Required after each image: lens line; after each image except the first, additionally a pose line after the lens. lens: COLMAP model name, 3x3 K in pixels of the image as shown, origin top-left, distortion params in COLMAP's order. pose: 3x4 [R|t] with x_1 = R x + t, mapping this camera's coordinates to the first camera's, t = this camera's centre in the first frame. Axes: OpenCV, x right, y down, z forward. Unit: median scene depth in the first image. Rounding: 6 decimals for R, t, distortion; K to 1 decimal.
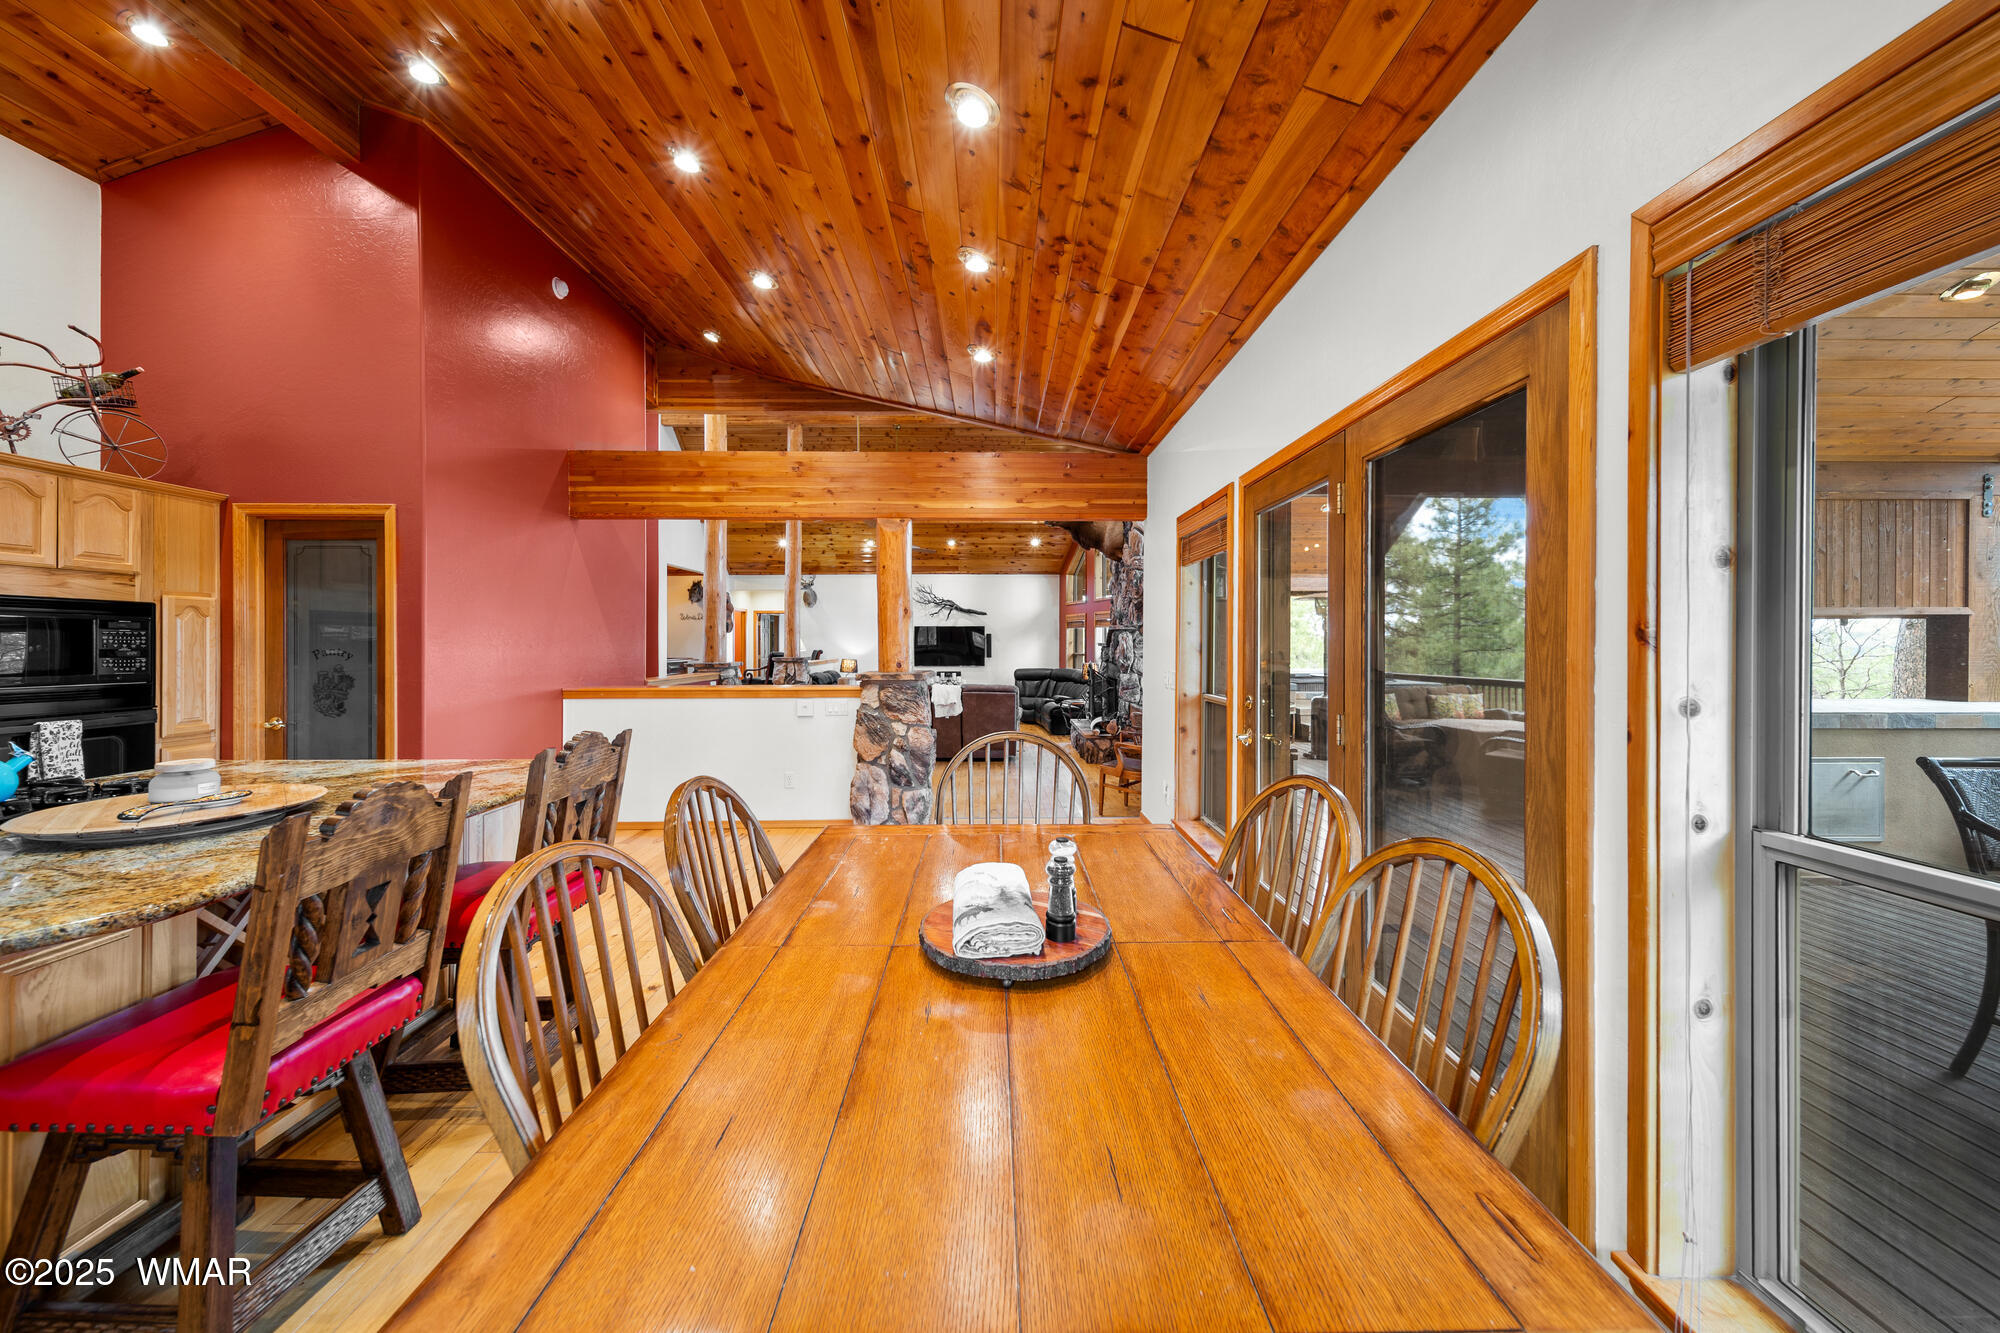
lens RADIAL K [[716.6, 0, 997.5], [0, 716.6, 645.9], [0, 0, 1]] dist [0.005512, -0.000927]
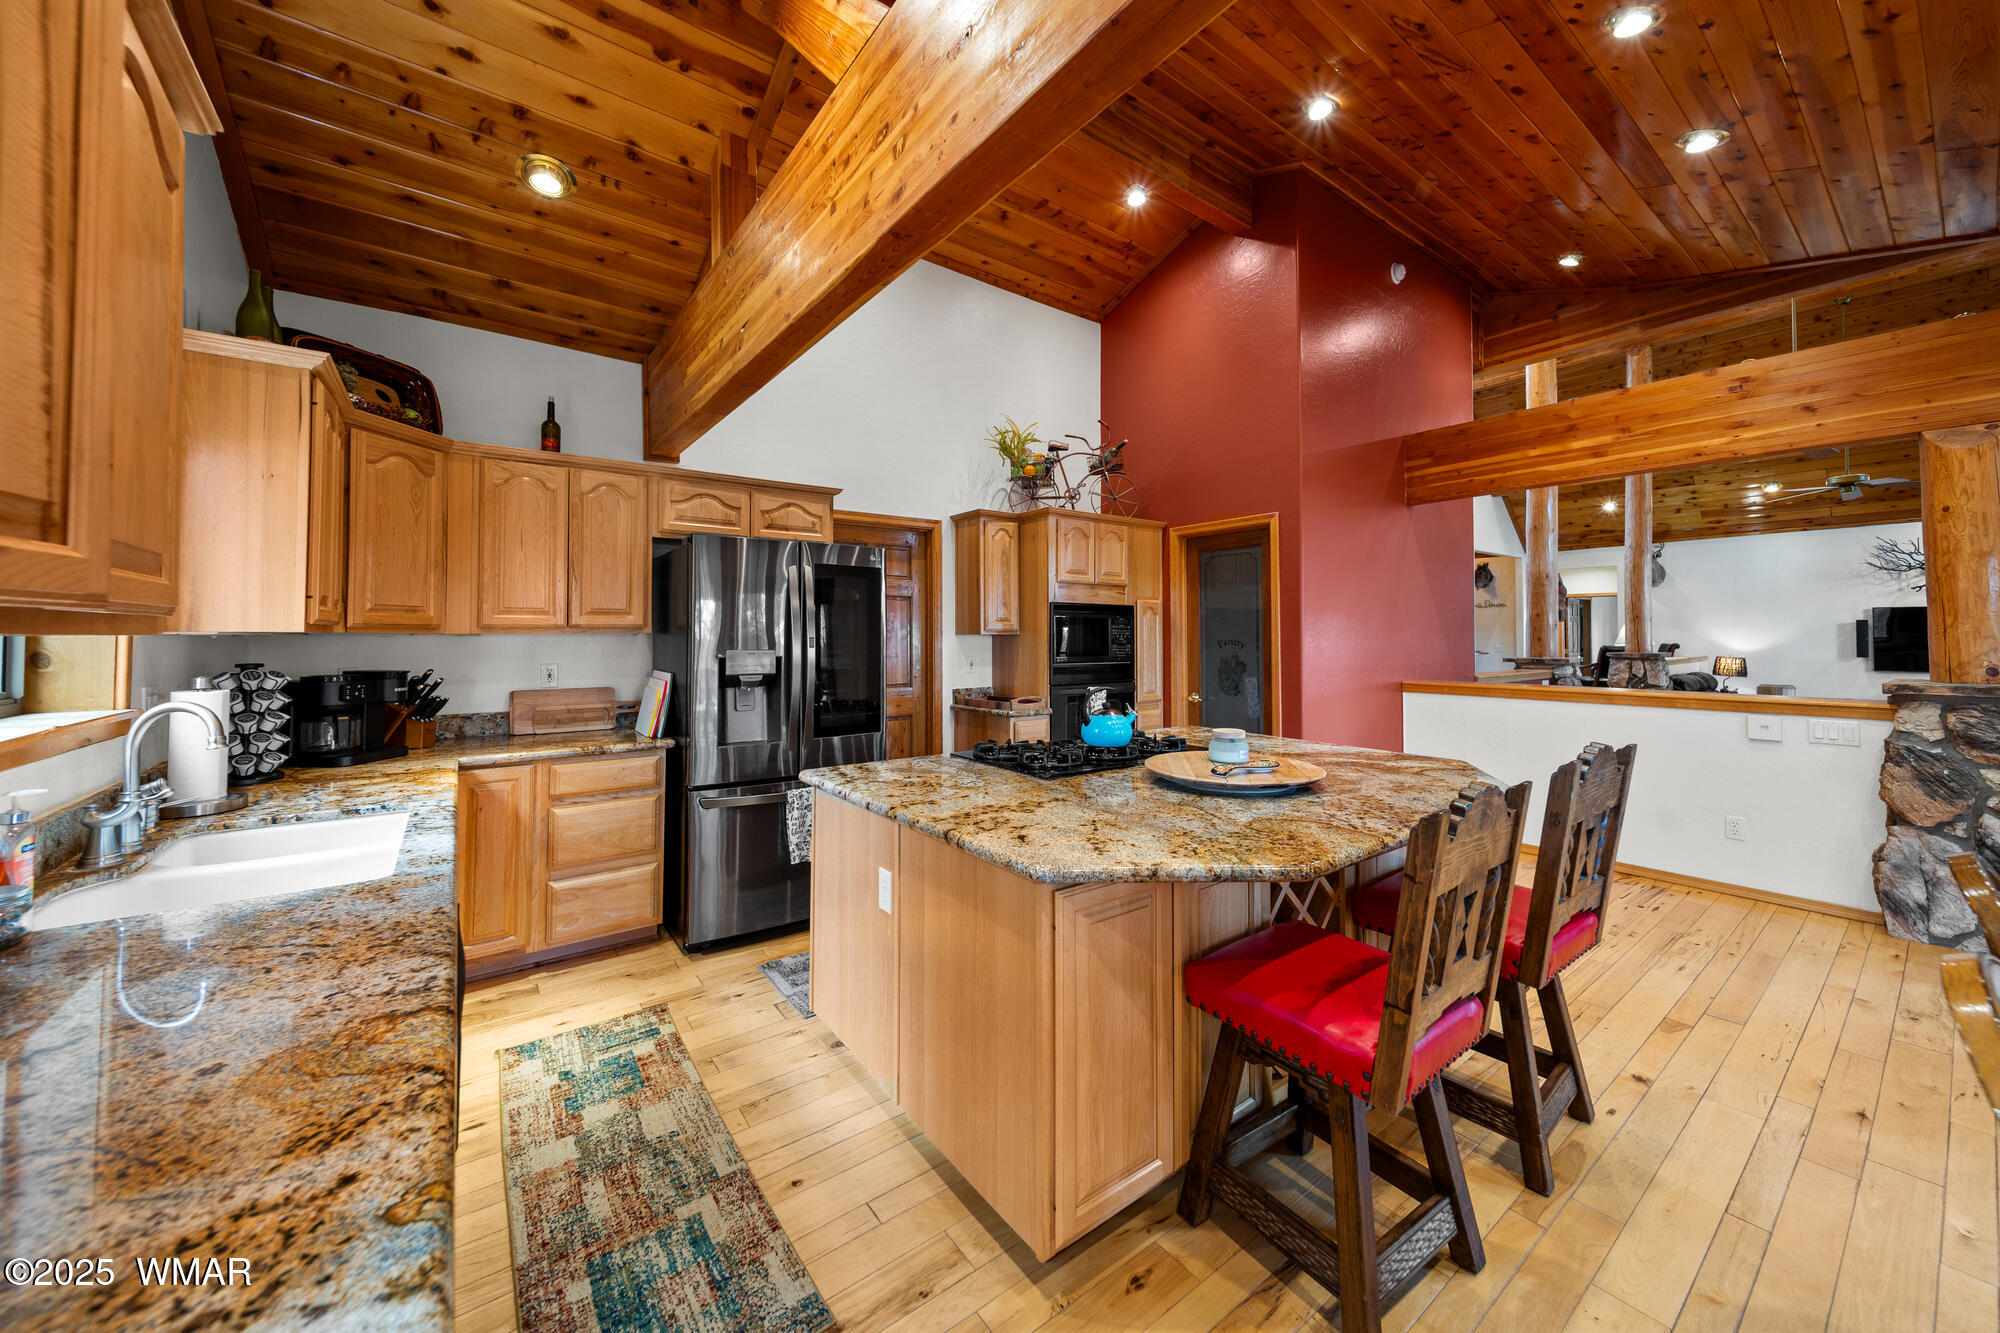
lens RADIAL K [[716.6, 0, 986.6], [0, 716.6, 625.6], [0, 0, 1]] dist [0.005512, -0.000927]
pose [[0.571143, -0.010022, -0.820790, -0.172787], [-0.003192, 0.999891, -0.014430, 0.000297], [0.820844, 0.010862, 0.571048, -0.020324]]
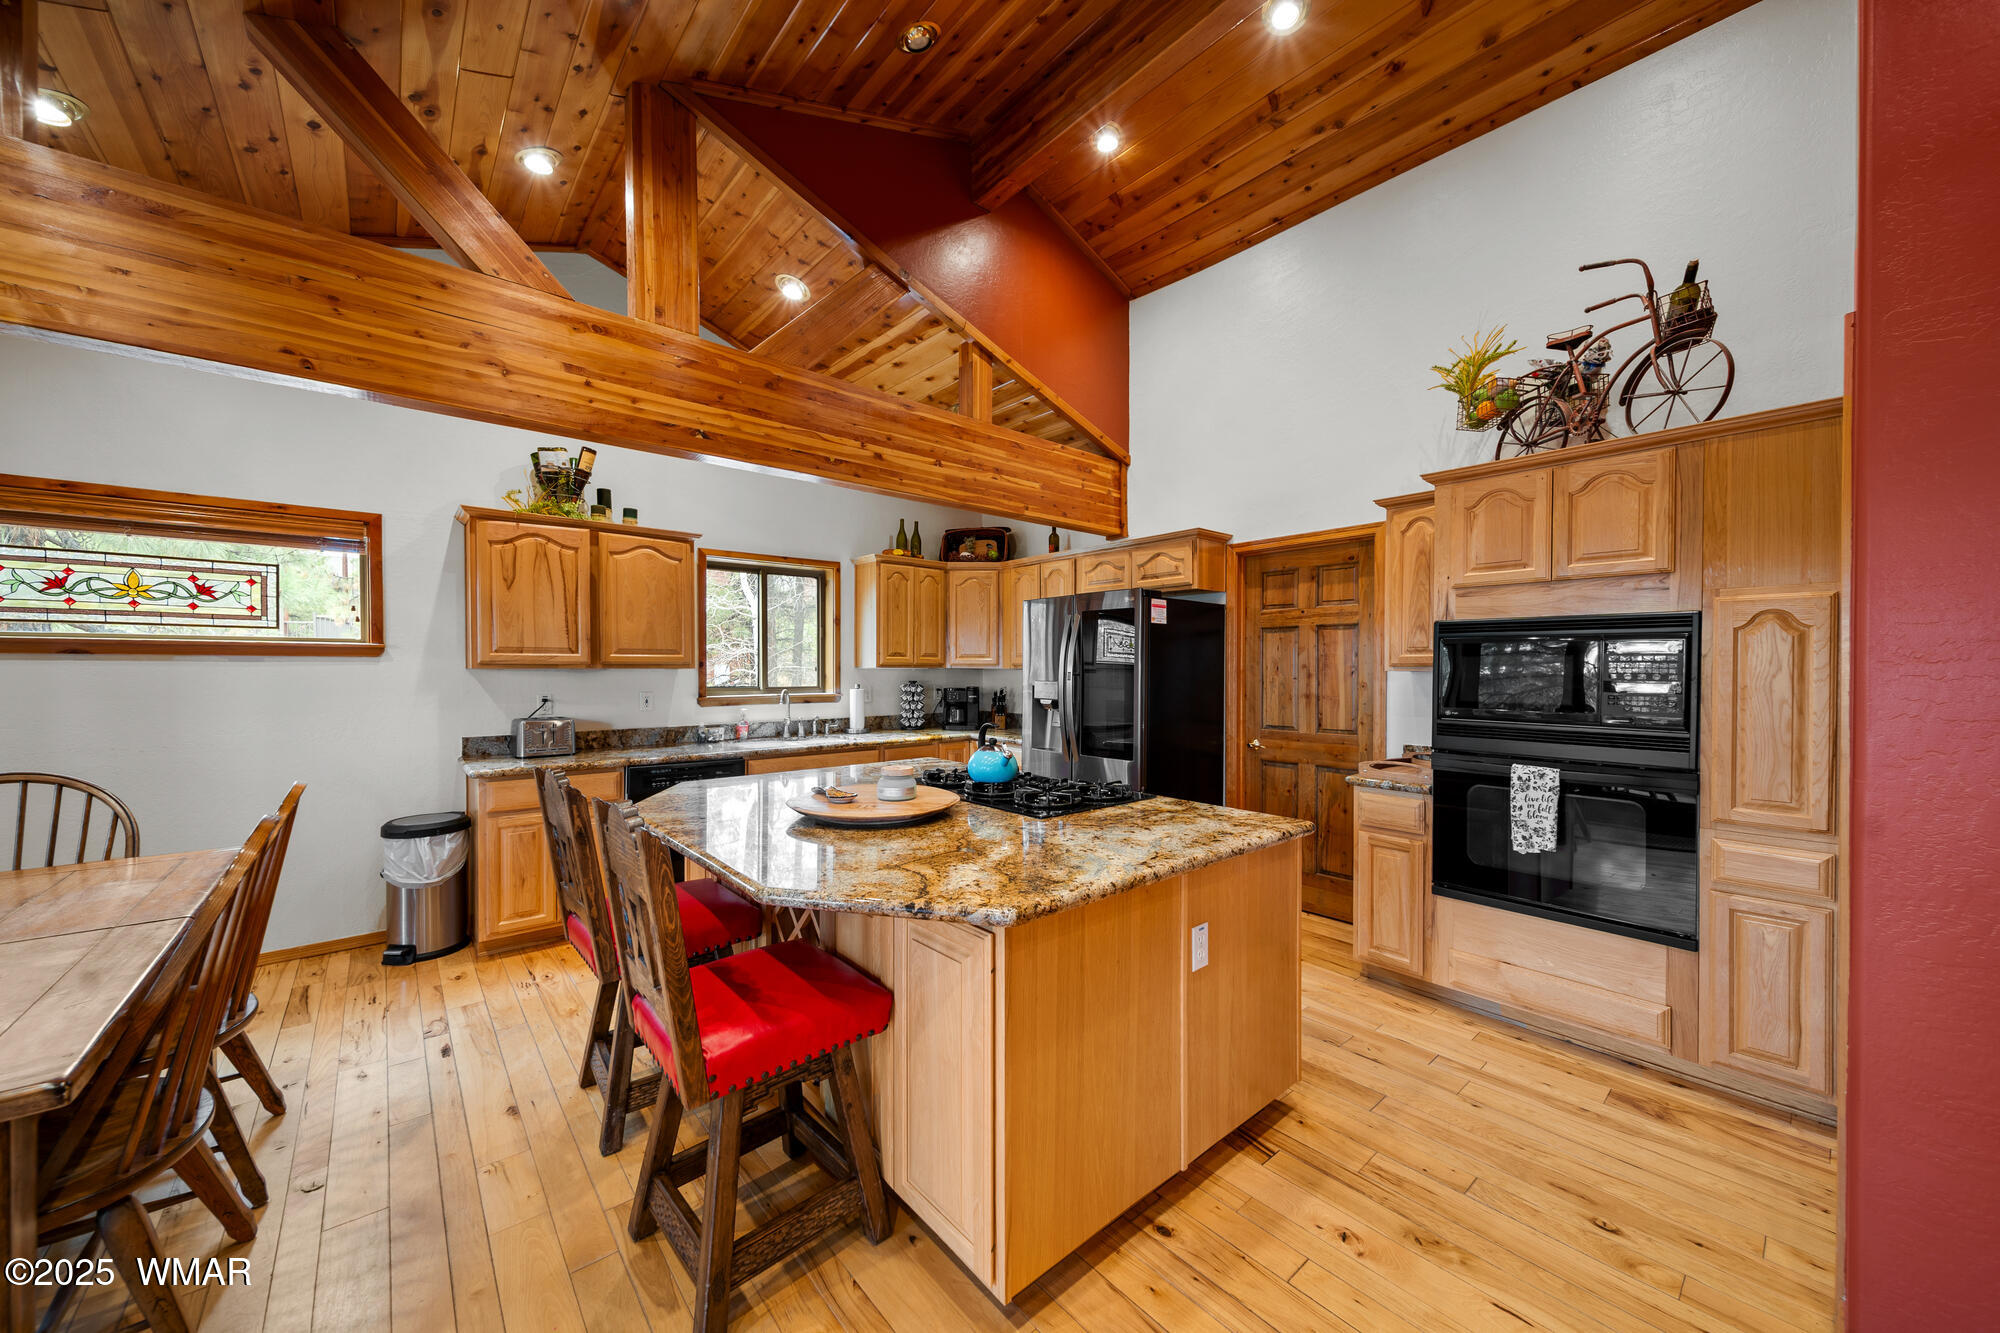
lens RADIAL K [[716.6, 0, 997.4], [0, 716.6, 677.4], [0, 0, 1]] dist [0.005512, -0.000927]
pose [[-0.773339, 0.009636, -0.633919, -0.237113], [-0.002135, 0.999839, 0.017803, -0.008835], [0.633989, 0.015121, -0.773195, 0.979150]]
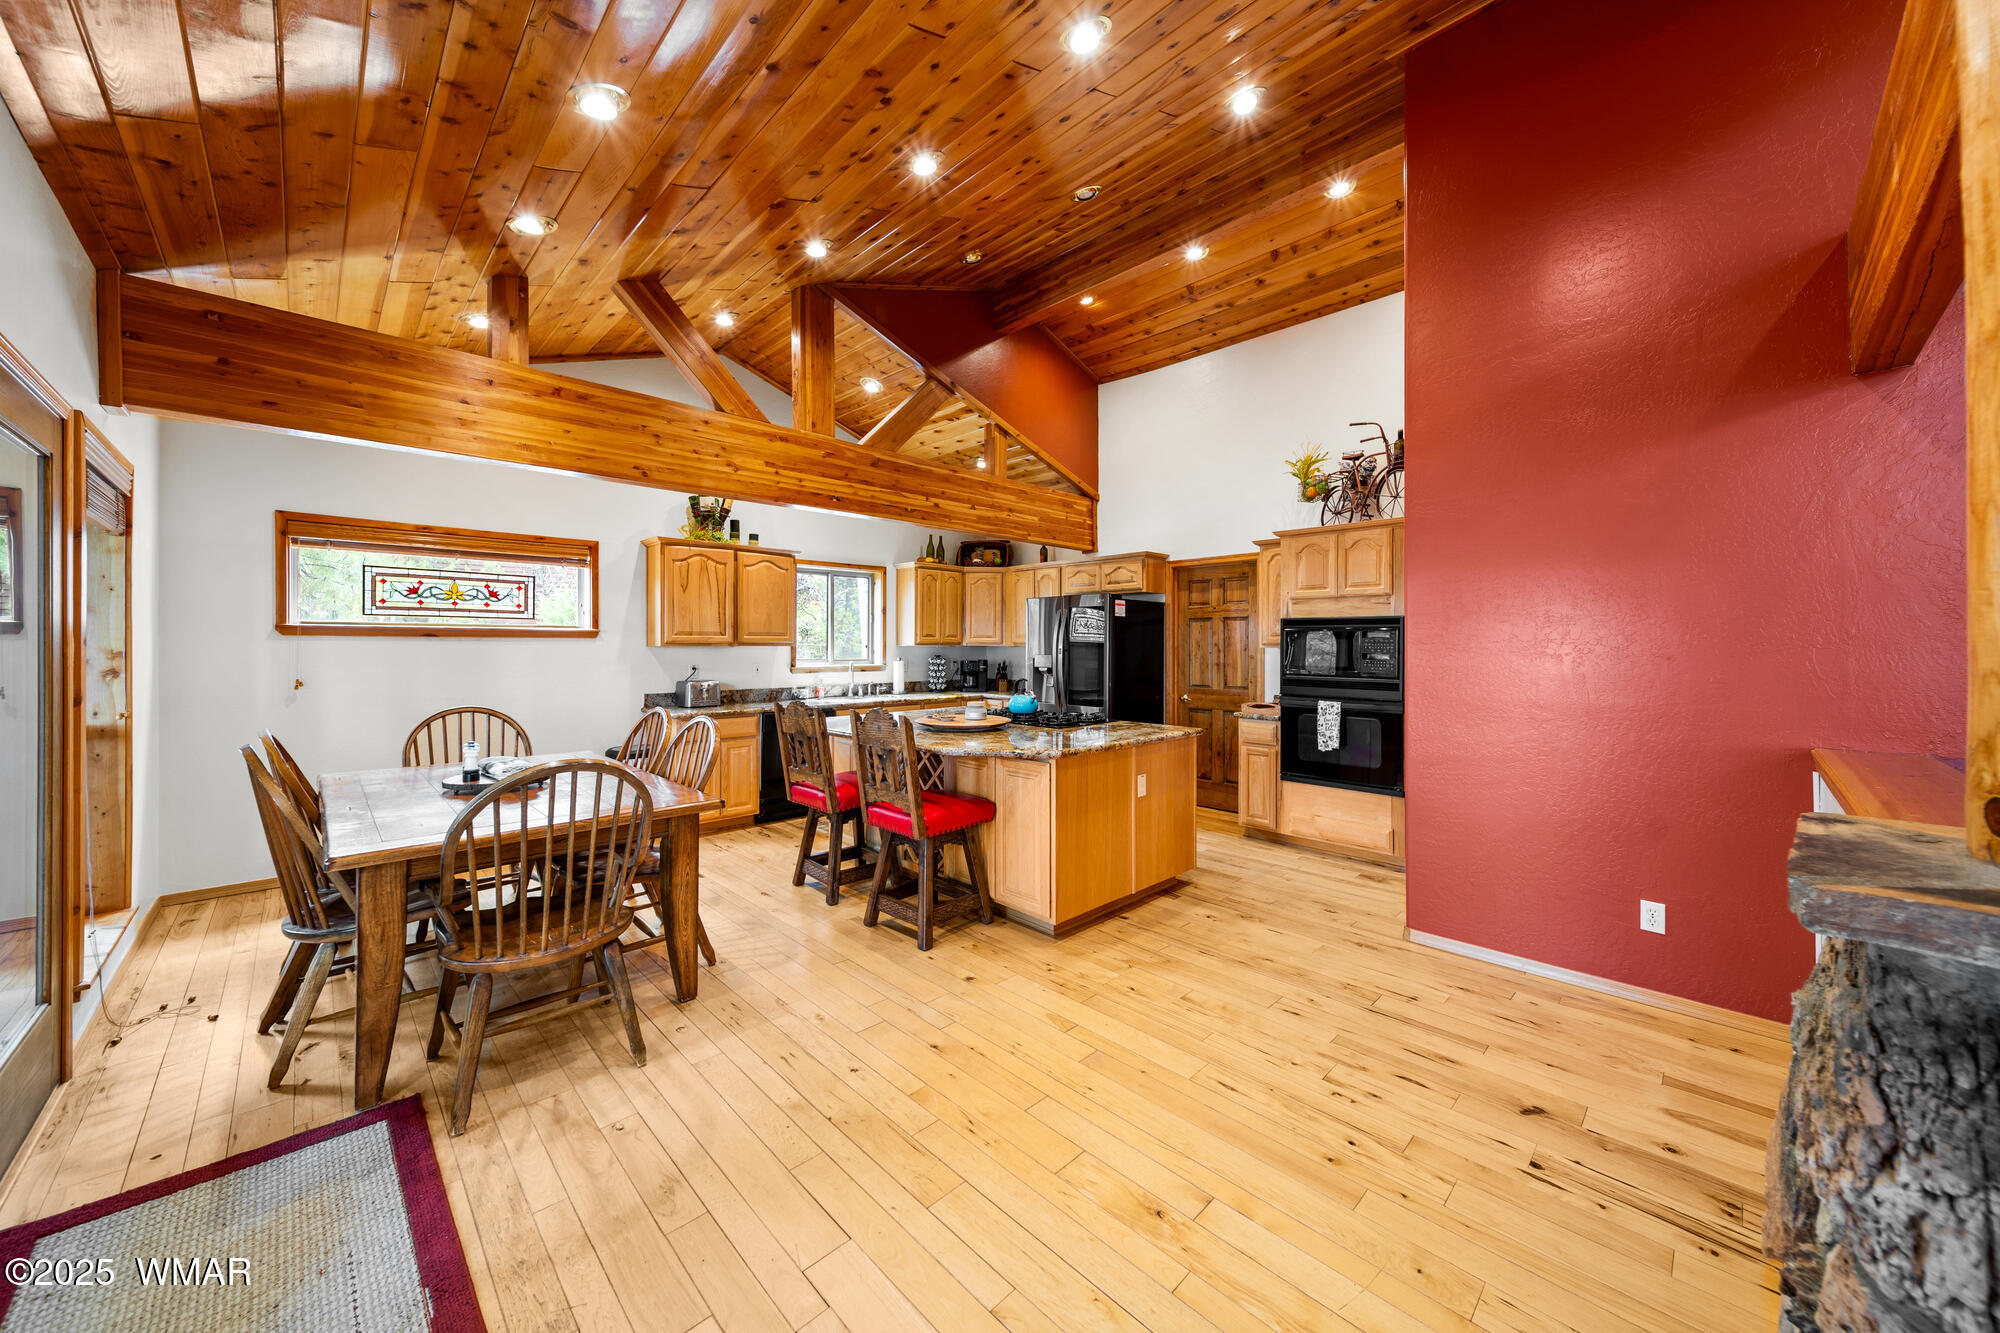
lens RADIAL K [[716.6, 0, 1015.6], [0, 716.6, 646.2], [0, 0, 1]] dist [0.005512, -0.000927]
pose [[-0.720383, 0.002497, -0.693572, 0.136031], [-0.002457, 0.999978, 0.006151, -0.012267], [0.693572, 0.006135, -0.720361, 1.264909]]
